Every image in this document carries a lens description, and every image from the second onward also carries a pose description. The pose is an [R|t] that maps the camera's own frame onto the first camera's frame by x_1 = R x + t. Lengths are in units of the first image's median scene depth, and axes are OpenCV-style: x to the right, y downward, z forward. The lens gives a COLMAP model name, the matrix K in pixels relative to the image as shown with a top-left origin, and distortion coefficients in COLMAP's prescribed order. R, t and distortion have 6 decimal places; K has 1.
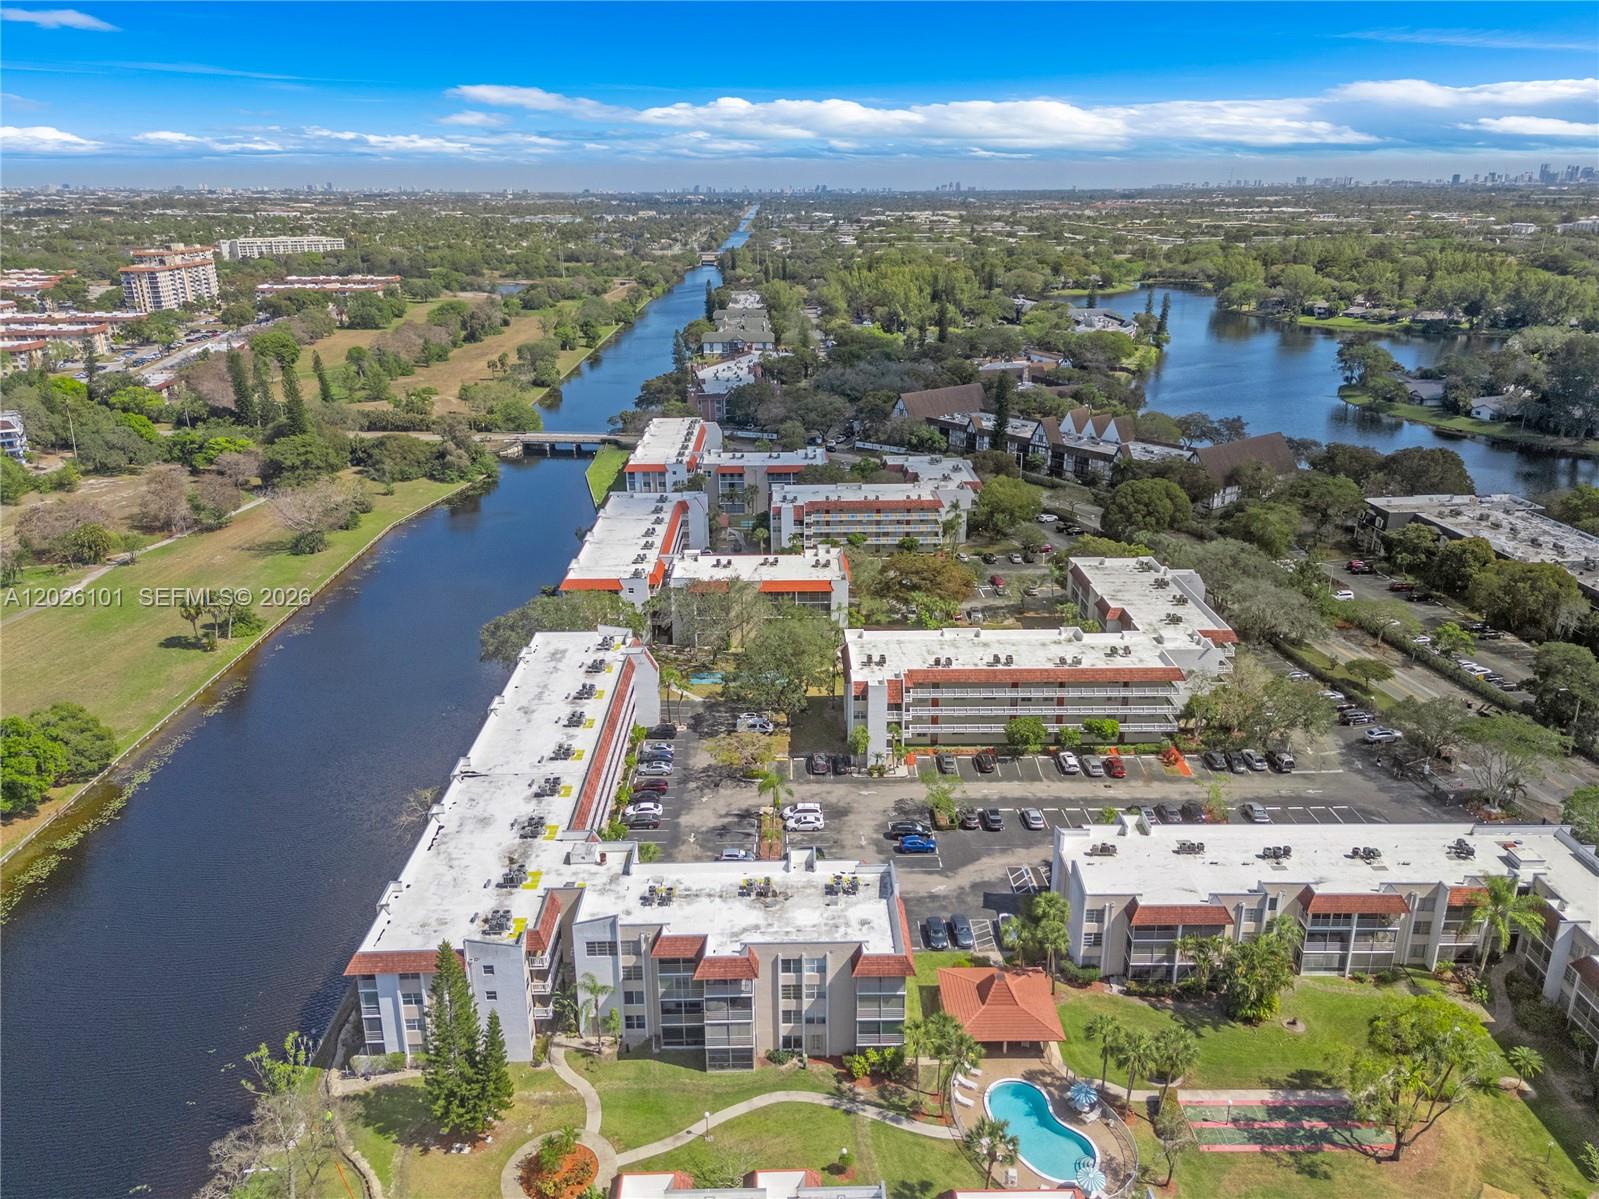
lens RADIAL K [[1184.1, 0, 823.2], [0, 1184.1, 585.7], [0, 0, 1]] dist [0.092304, -0.060186]
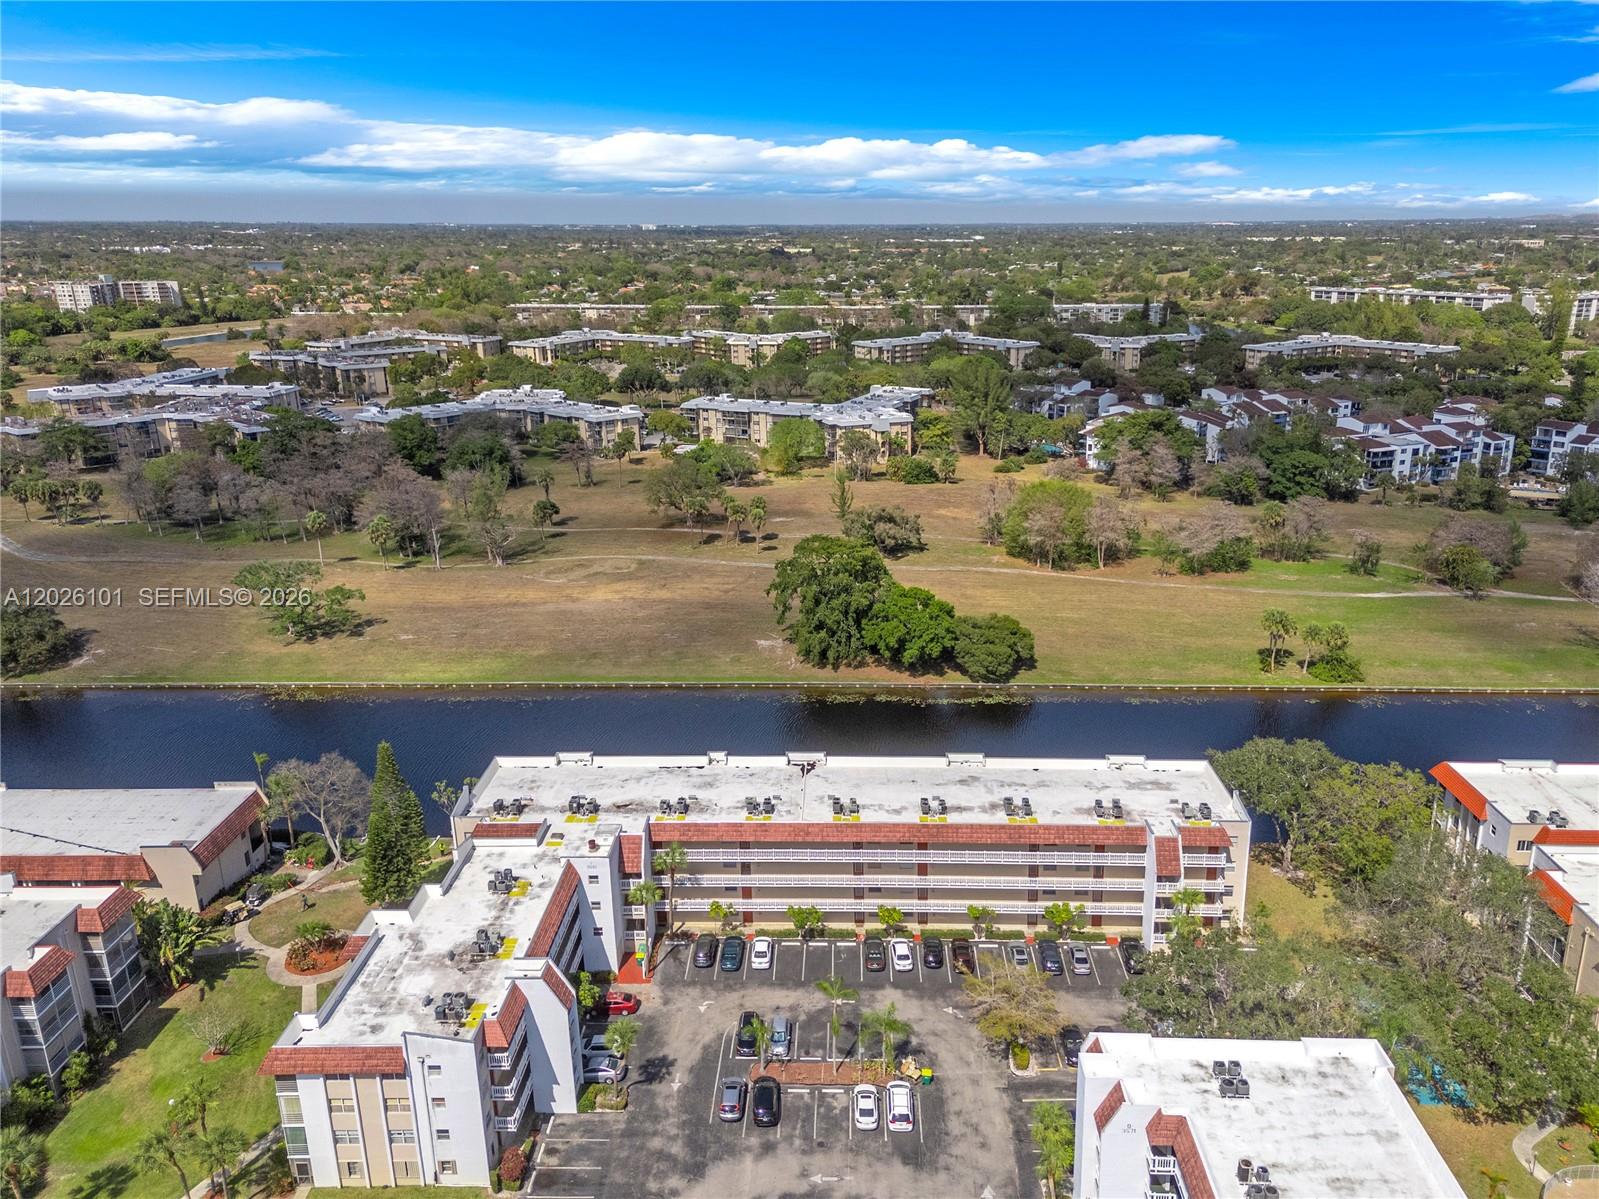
lens RADIAL K [[1184.1, 0, 809.4], [0, 1184.1, 593.5], [0, 0, 1]] dist [0.092304, -0.060186]
pose [[-0.048816, 0.303228, -0.951667, 0.406691], [-0.316808, 0.898903, 0.302666, -0.183835], [0.947233, 0.316270, 0.052184, 0.658326]]
